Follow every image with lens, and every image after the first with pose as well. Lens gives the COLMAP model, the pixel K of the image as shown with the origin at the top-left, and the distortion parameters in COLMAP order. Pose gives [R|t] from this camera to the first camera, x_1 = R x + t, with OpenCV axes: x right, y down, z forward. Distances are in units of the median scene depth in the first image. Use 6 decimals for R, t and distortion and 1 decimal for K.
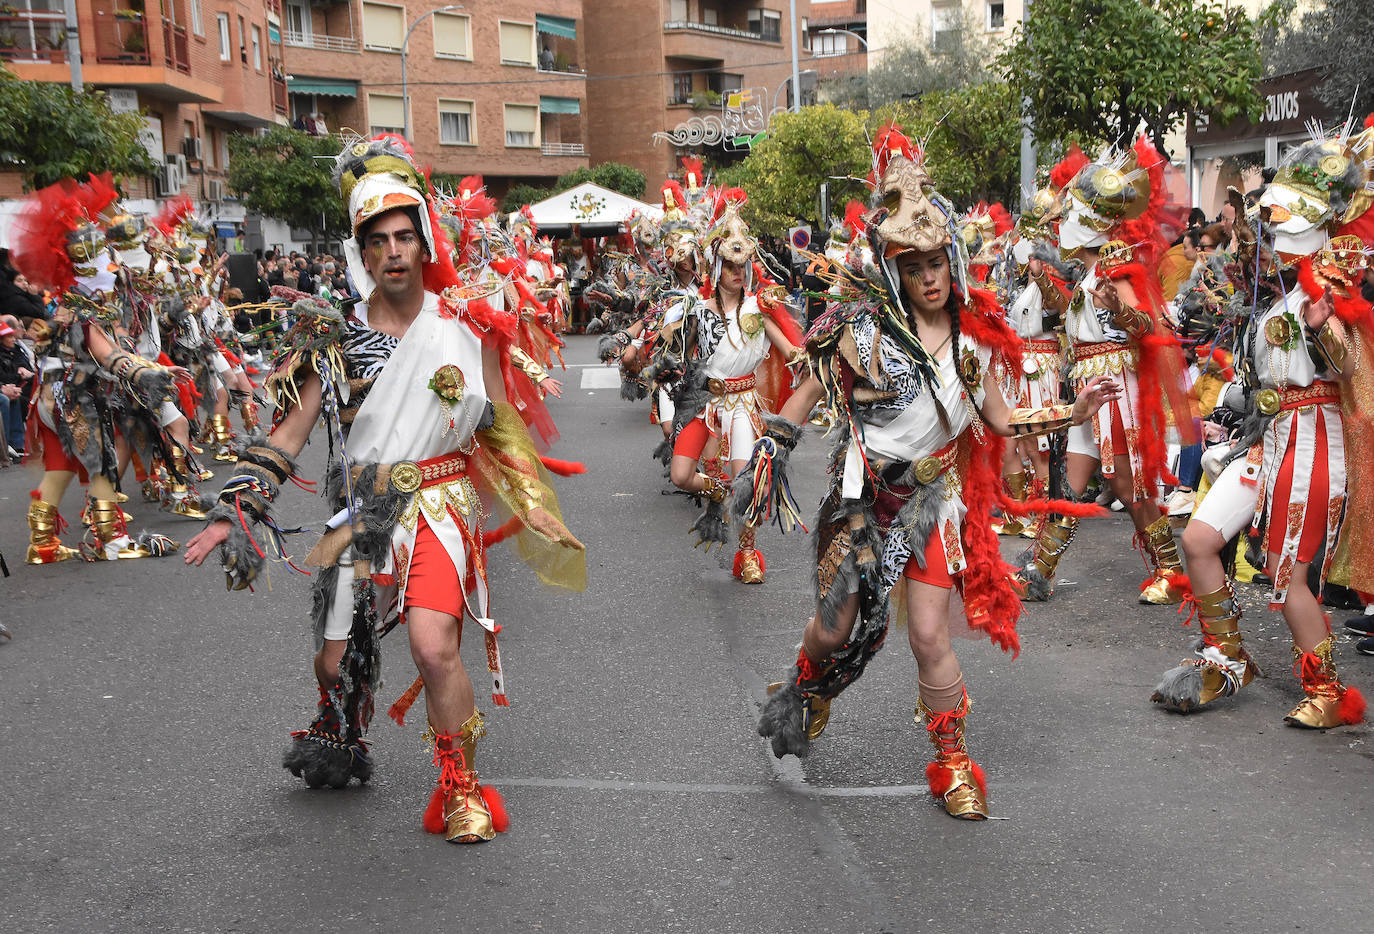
lens RADIAL K [[2614.4, 0, 703.6], [0, 2614.4, 472.2], [0, 0, 1]] dist [0.397161, 1.896926]
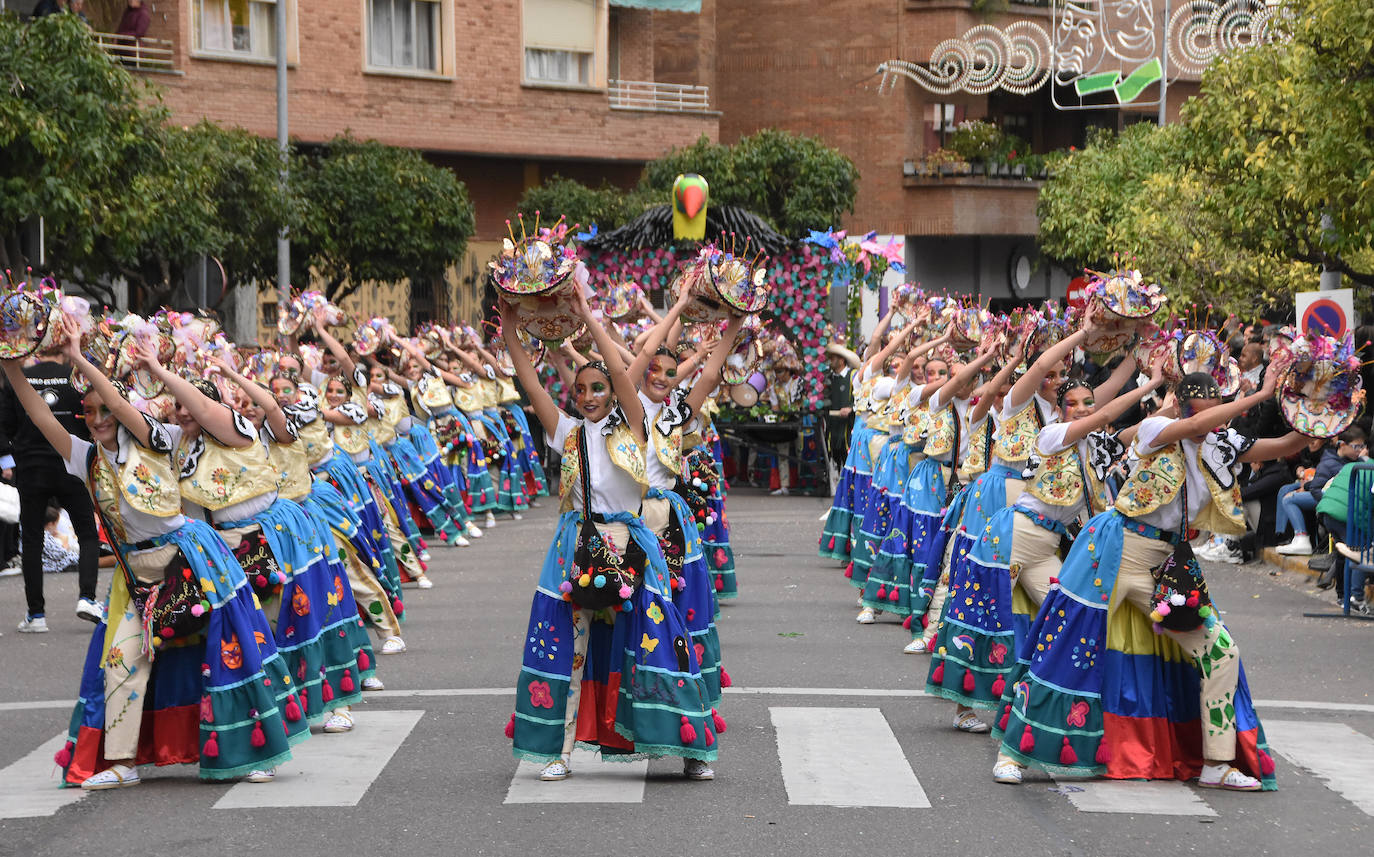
lens RADIAL K [[5489.5, 0, 682.6], [0, 5489.5, 506.6], [0, 0, 1]] dist [1.608176, 1.468100]
pose [[0.998645, 0.032541, -0.040616, -0.012580], [-0.034721, 0.997928, -0.054171, -0.011357], [0.038769, 0.055508, 0.997705, 0.137665]]
